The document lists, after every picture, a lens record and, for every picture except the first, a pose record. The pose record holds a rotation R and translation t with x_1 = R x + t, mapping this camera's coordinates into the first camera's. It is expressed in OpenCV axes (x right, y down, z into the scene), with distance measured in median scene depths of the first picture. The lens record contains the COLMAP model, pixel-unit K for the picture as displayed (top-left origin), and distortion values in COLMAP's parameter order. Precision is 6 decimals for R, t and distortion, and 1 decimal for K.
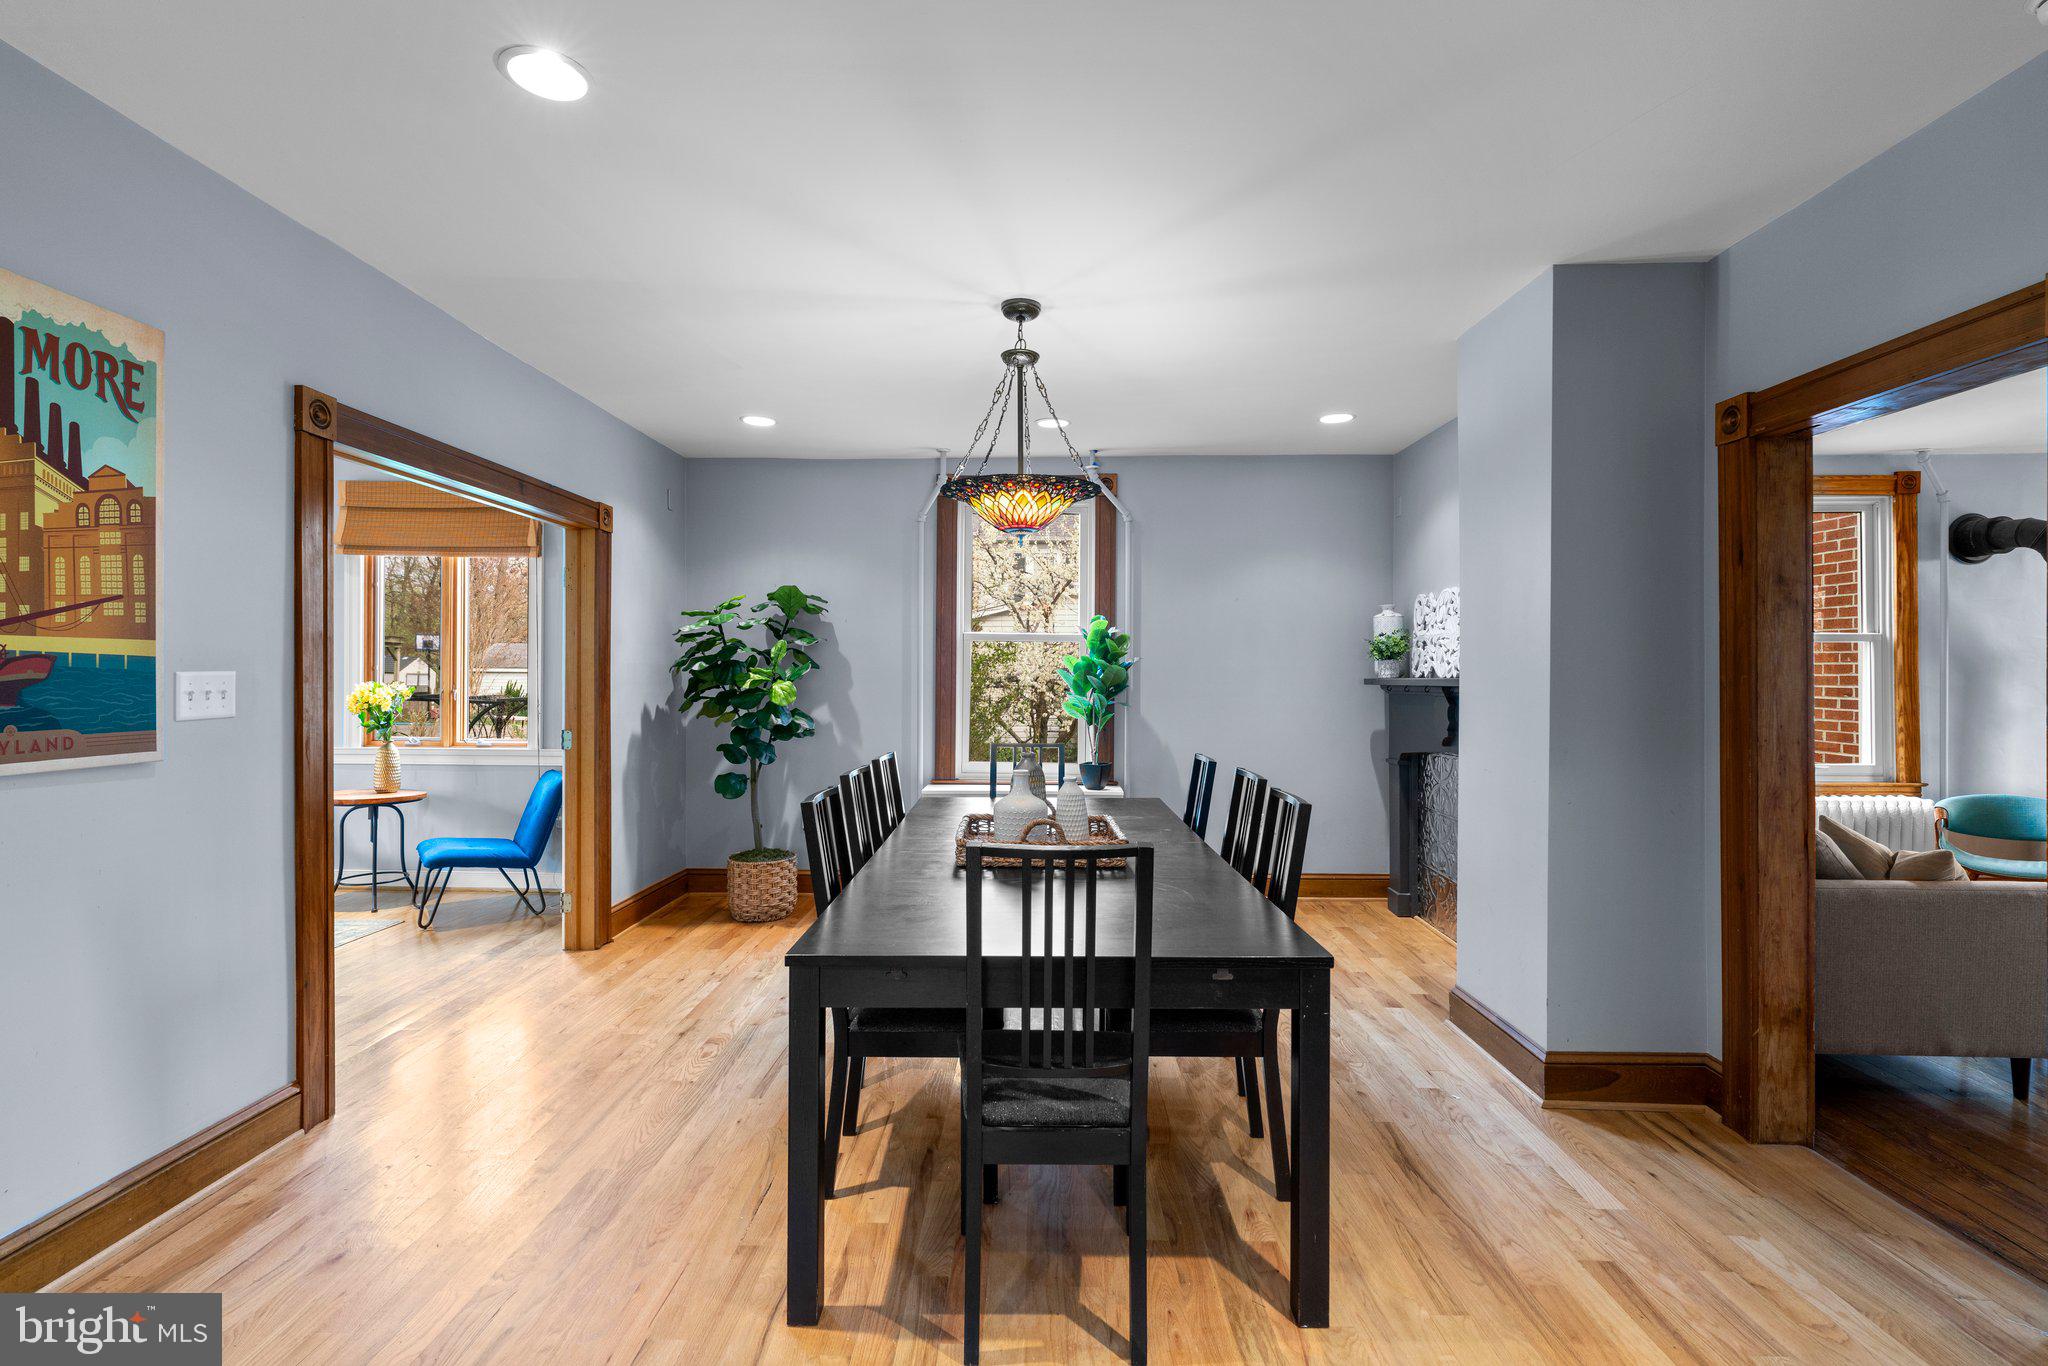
lens RADIAL K [[918.8, 0, 1023.8], [0, 918.8, 676.8], [0, 0, 1]] dist [-0.000869, -0.000029]
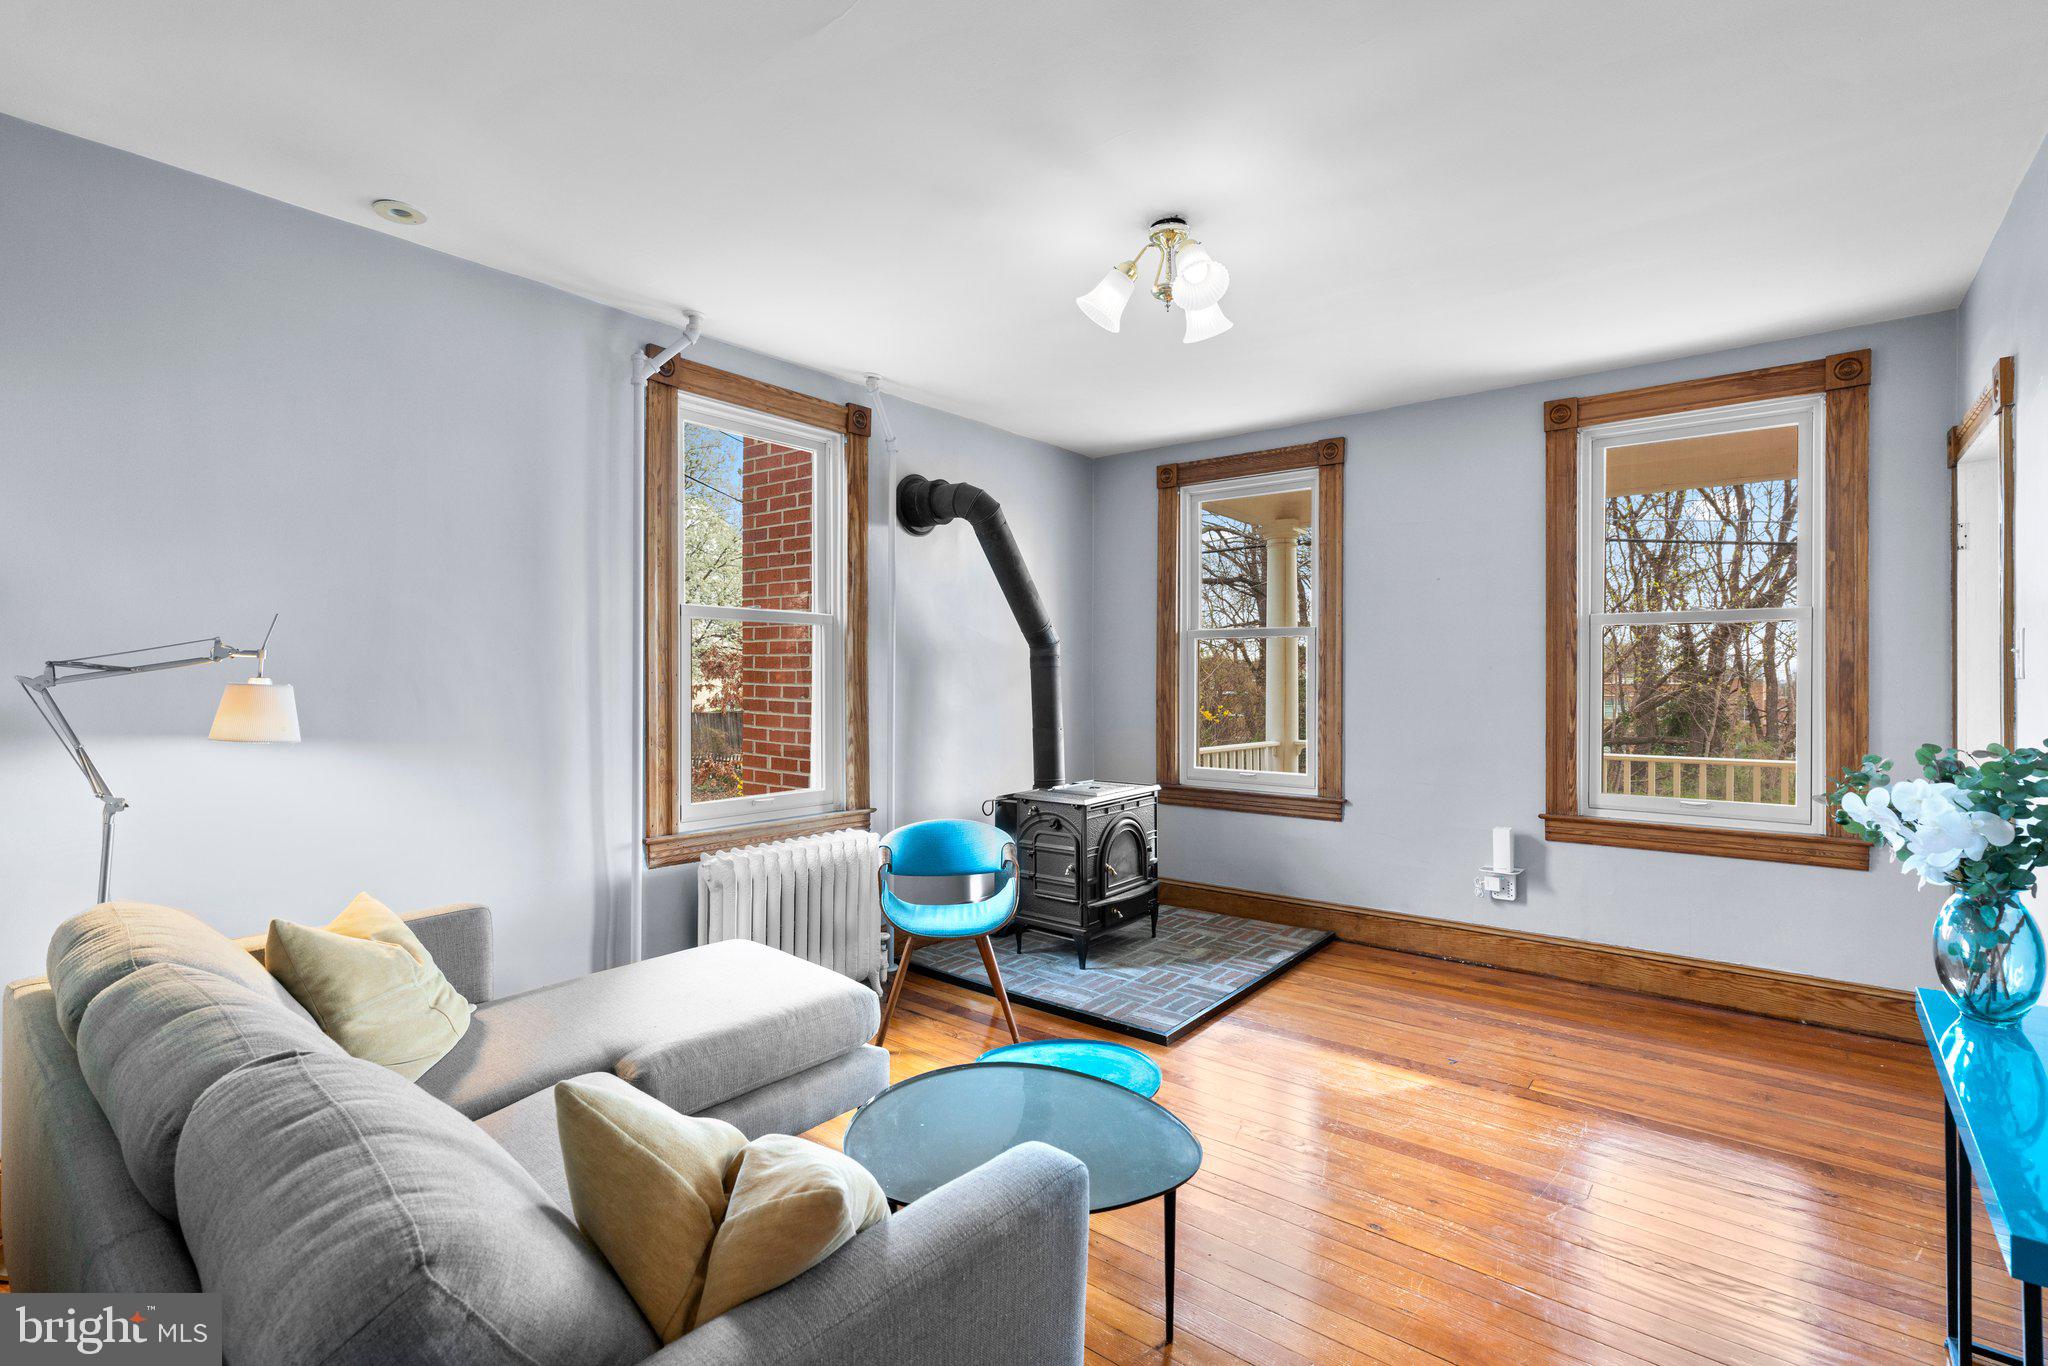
lens RADIAL K [[932.5, 0, 1024.0], [0, 932.5, 683.0], [0, 0, 1]] dist [-0.002056, -0.000058]
pose [[0.617721, -0.000676, 0.786397, 0.435343], [-0.003523, 0.999987, 0.003626, 0.005737], [-0.786390, -0.005010, 0.617710, 0.408817]]
